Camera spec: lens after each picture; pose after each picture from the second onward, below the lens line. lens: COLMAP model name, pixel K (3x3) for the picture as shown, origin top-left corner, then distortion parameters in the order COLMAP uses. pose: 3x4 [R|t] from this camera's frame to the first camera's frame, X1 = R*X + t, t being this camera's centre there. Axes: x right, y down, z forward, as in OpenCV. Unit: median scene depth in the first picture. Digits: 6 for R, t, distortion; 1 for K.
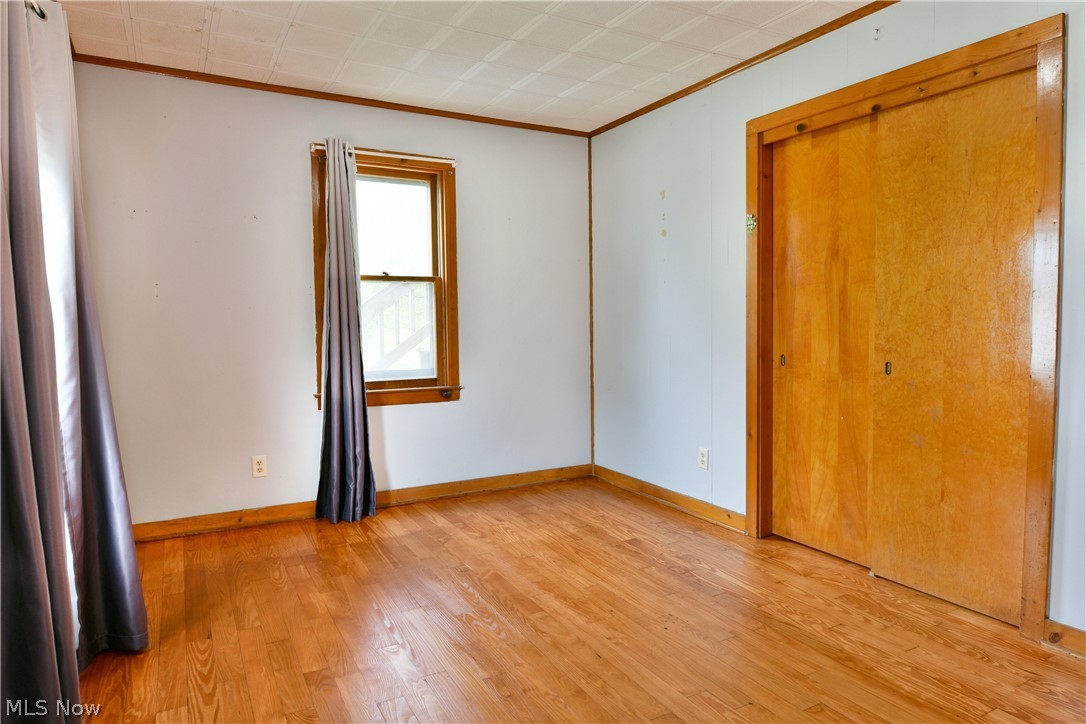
lens RADIAL K [[678.6, 0, 568.8], [0, 678.6, 363.9], [0, 0, 1]] dist [-0.005089, -0.005597]
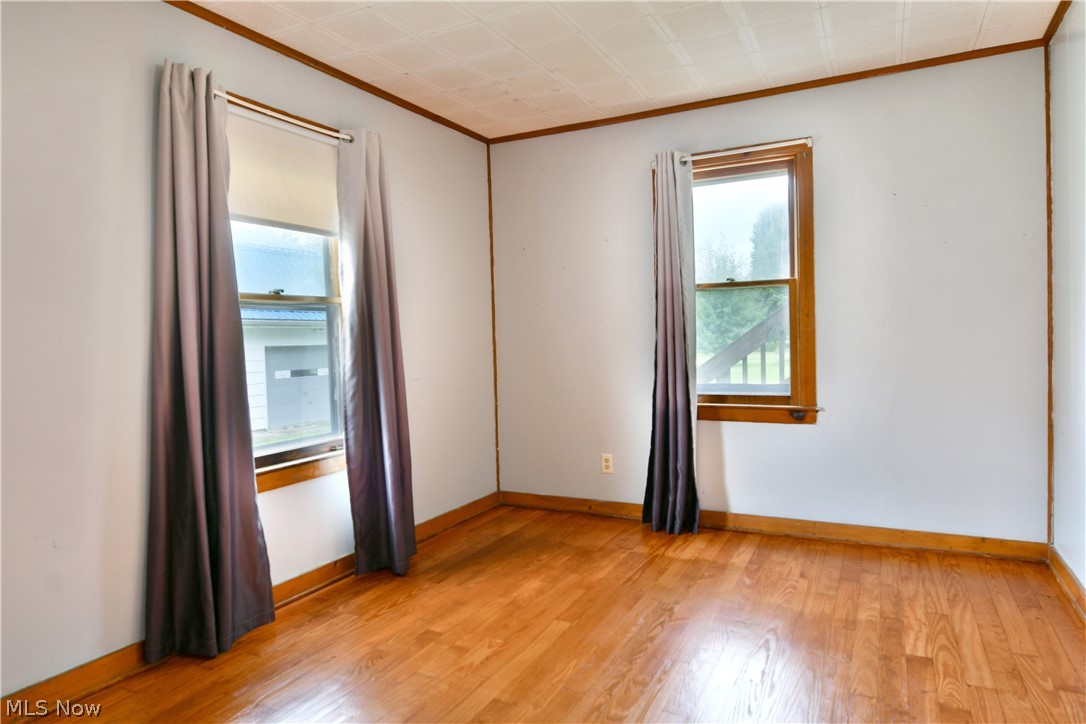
lens RADIAL K [[698.1, 0, 543.0], [0, 698.1, 362.0], [0, 0, 1]] dist [-0.009657, -0.002118]
pose [[0.517483, 0.027339, -0.855257, 0.489710], [-0.034474, 0.999344, 0.011086, -0.025691], [0.854999, 0.023748, 0.518086, 0.333652]]
